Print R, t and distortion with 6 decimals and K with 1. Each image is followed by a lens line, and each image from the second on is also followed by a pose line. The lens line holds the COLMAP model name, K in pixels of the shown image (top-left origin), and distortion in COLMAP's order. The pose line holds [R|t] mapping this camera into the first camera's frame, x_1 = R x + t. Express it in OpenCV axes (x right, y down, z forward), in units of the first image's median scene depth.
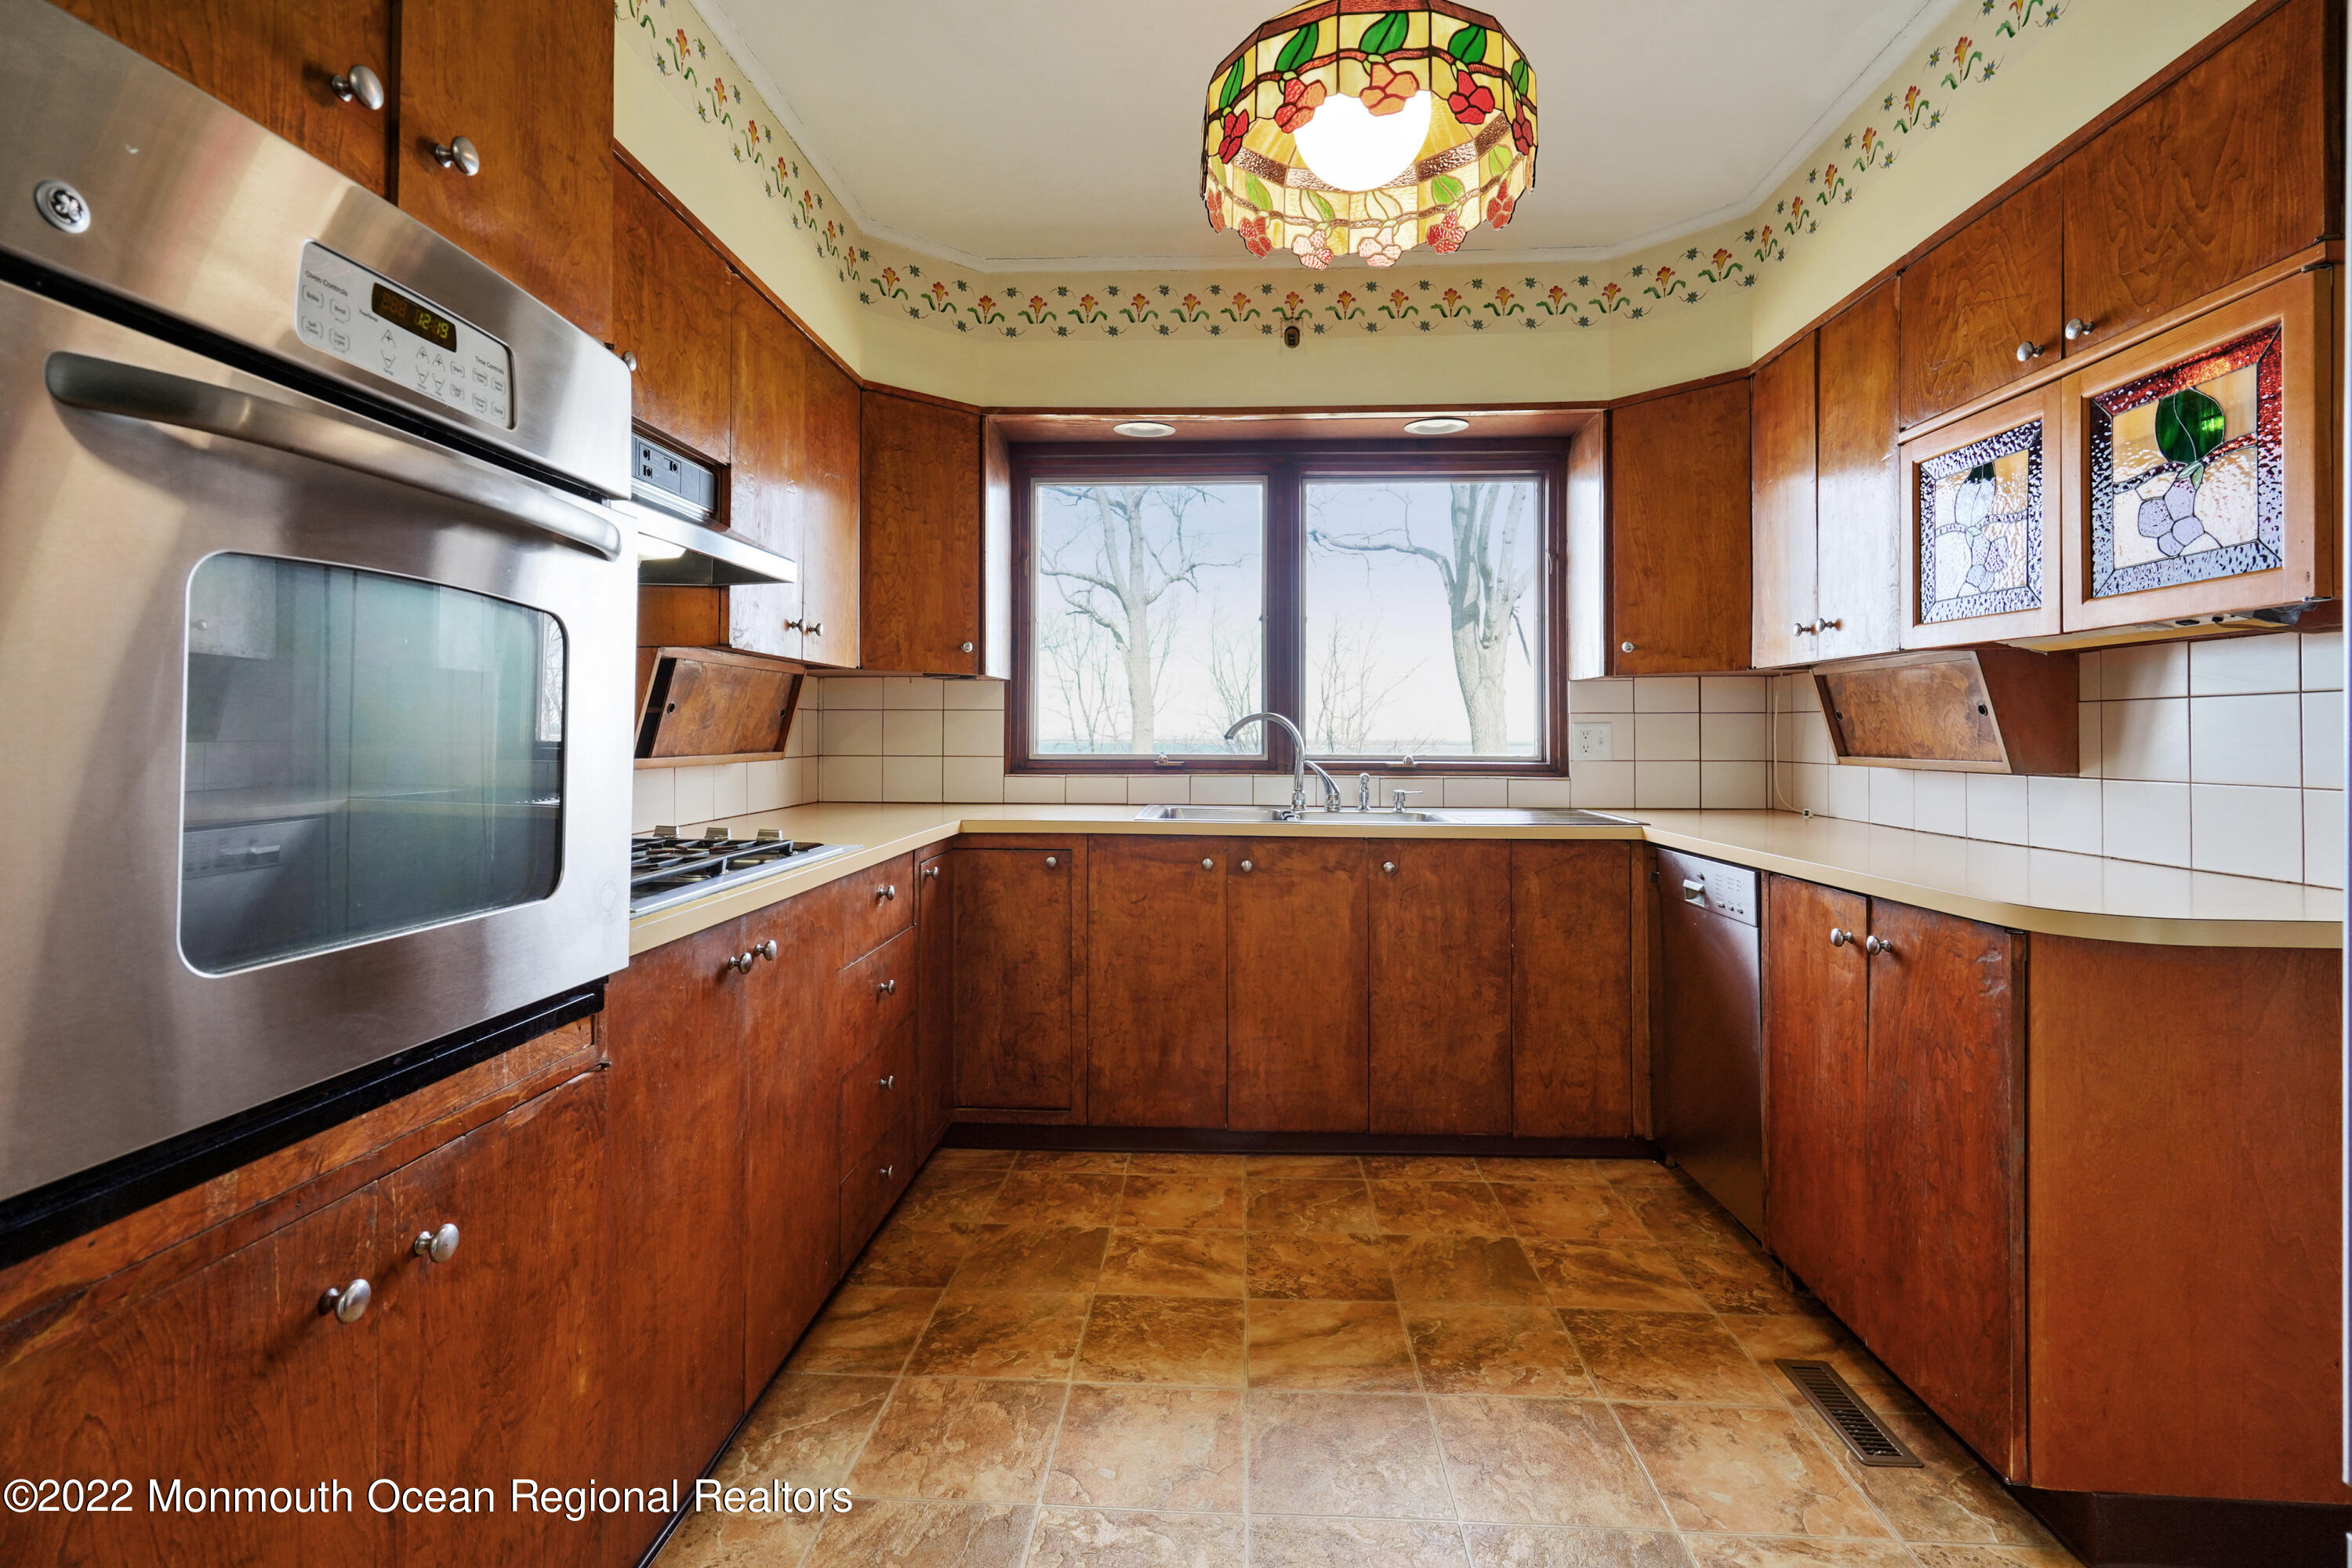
lens RADIAL K [[1120.9, 0, 1177.9], [0, 1120.9, 722.9], [0, 0, 1]] dist [-0.000078, 0.000581]
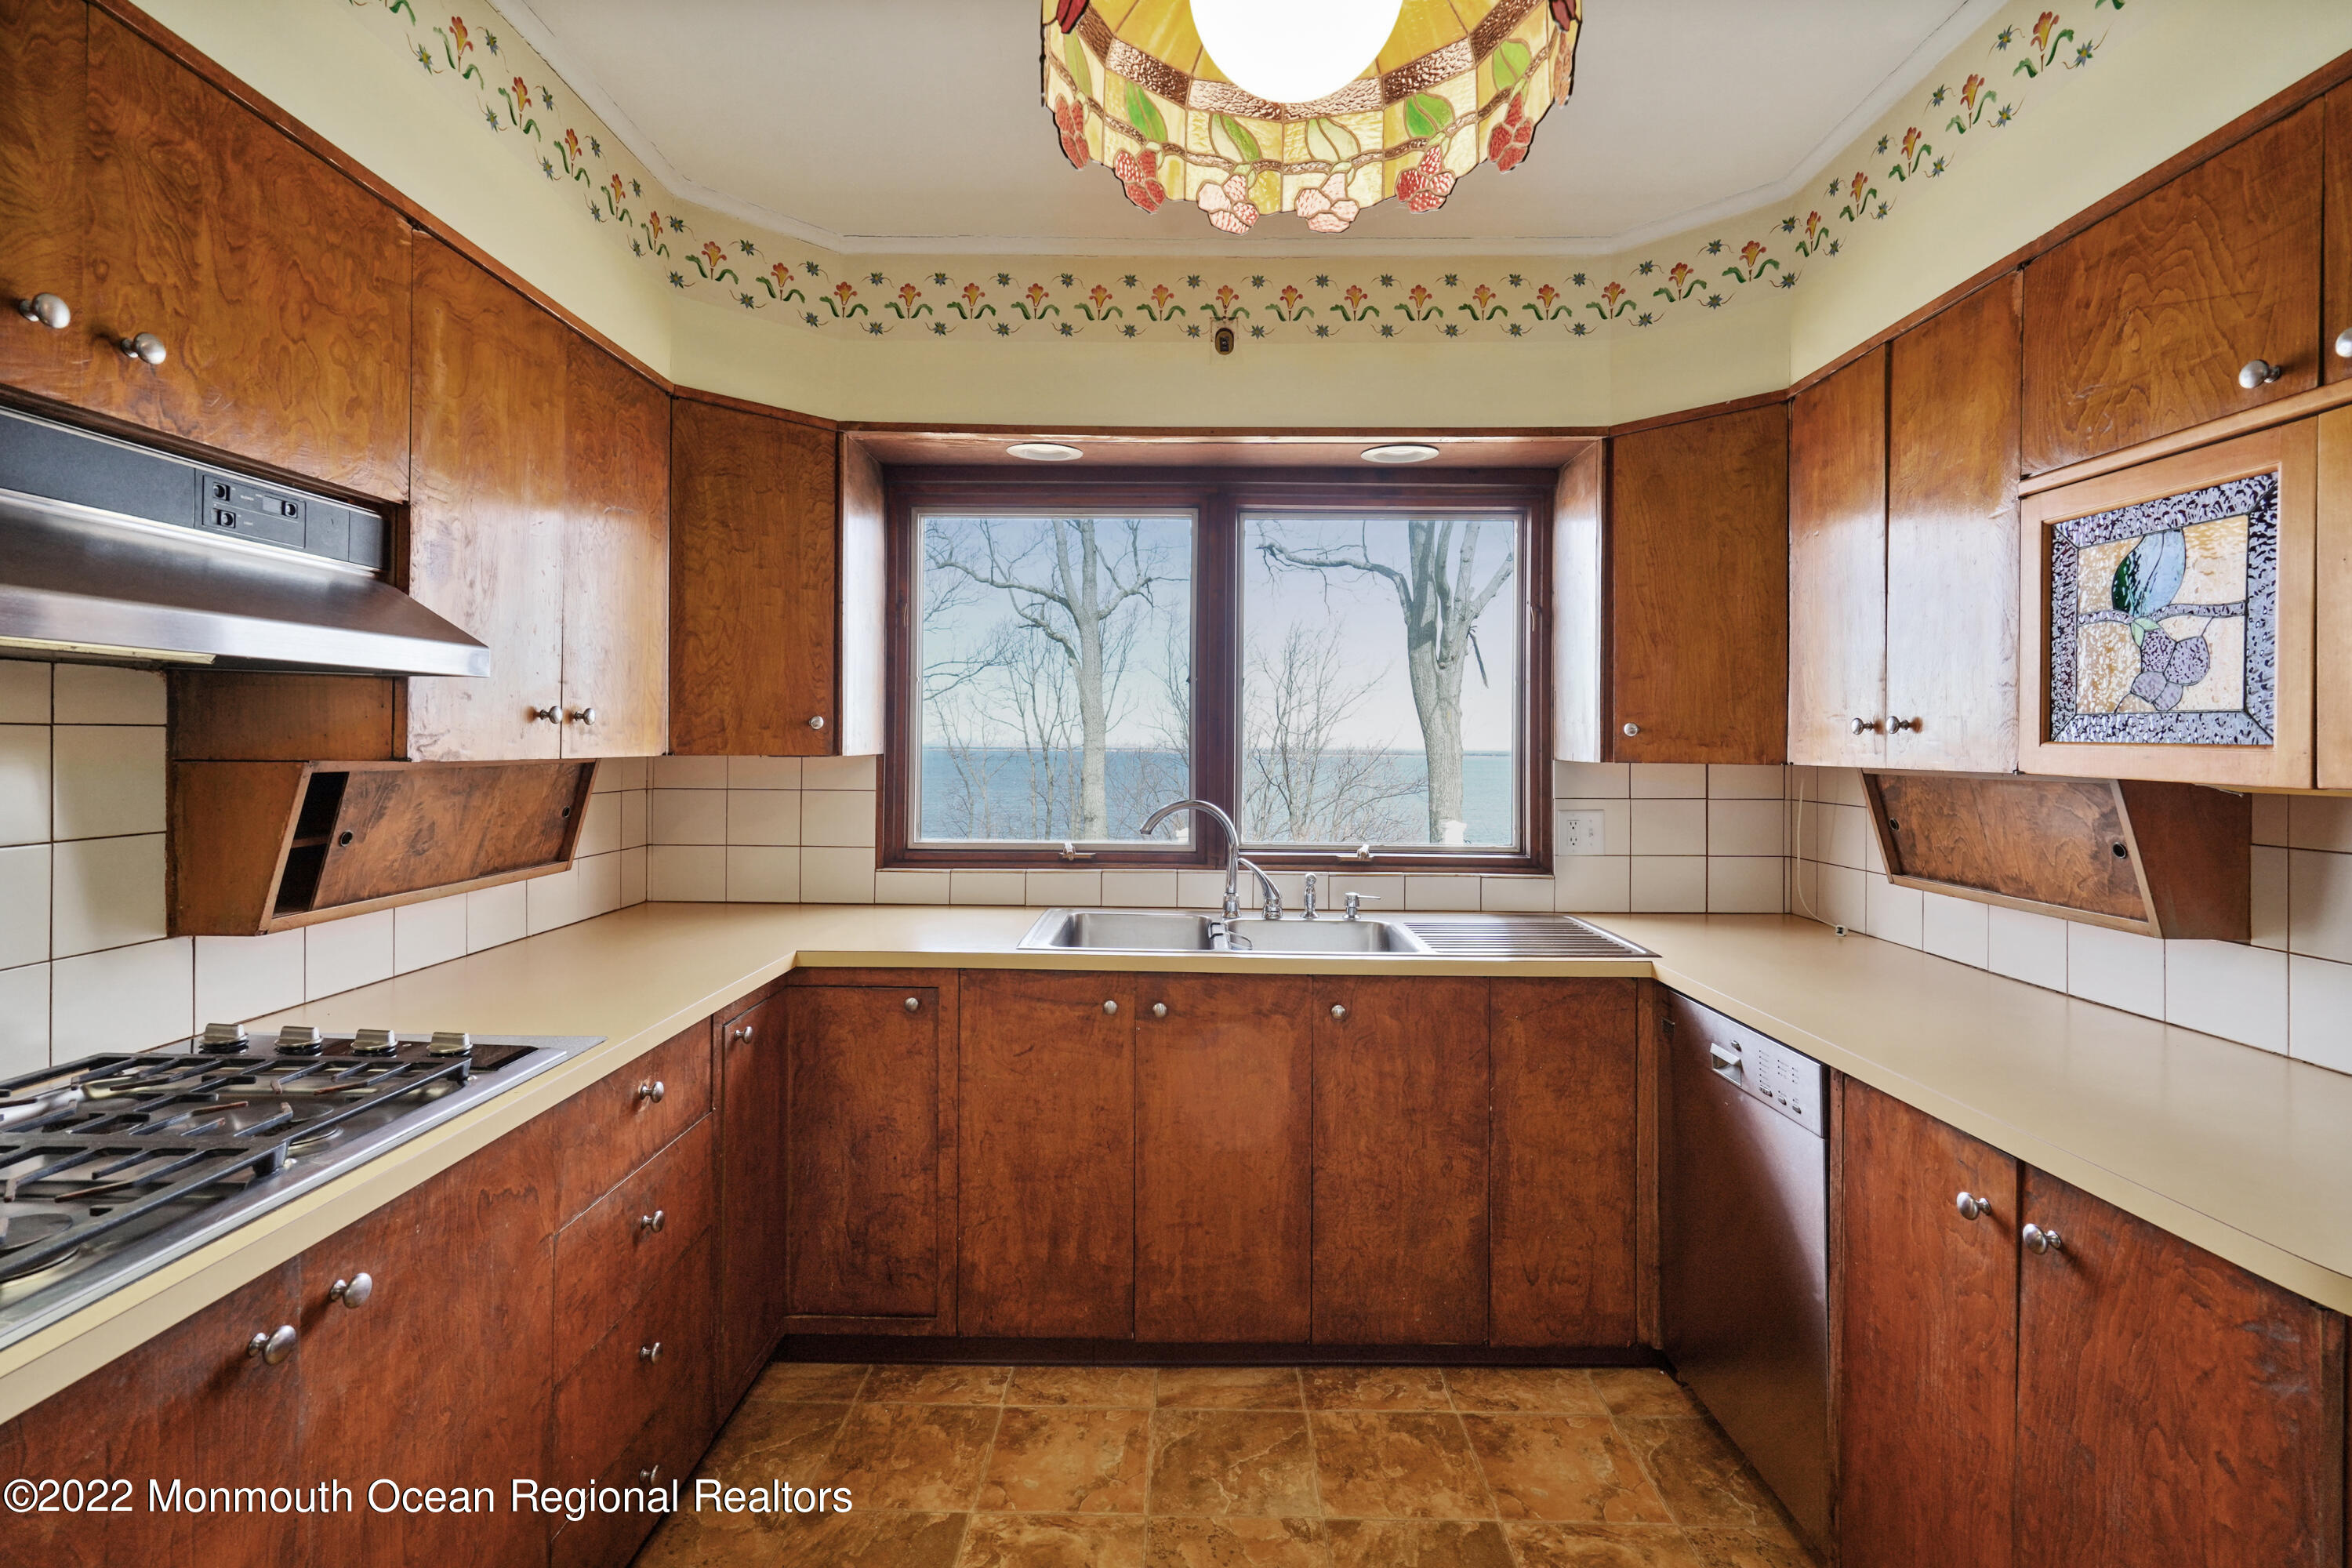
lens RADIAL K [[1112.2, 0, 1182.1], [0, 1112.2, 742.9], [0, 0, 1]] dist [0.001483, 0.000286]
pose [[0.999150, 0.004936, 0.040916, 0.044110], [-0.005352, 0.999935, 0.010063, -0.068994], [-0.040864, -0.010274, 0.999112, 0.217271]]
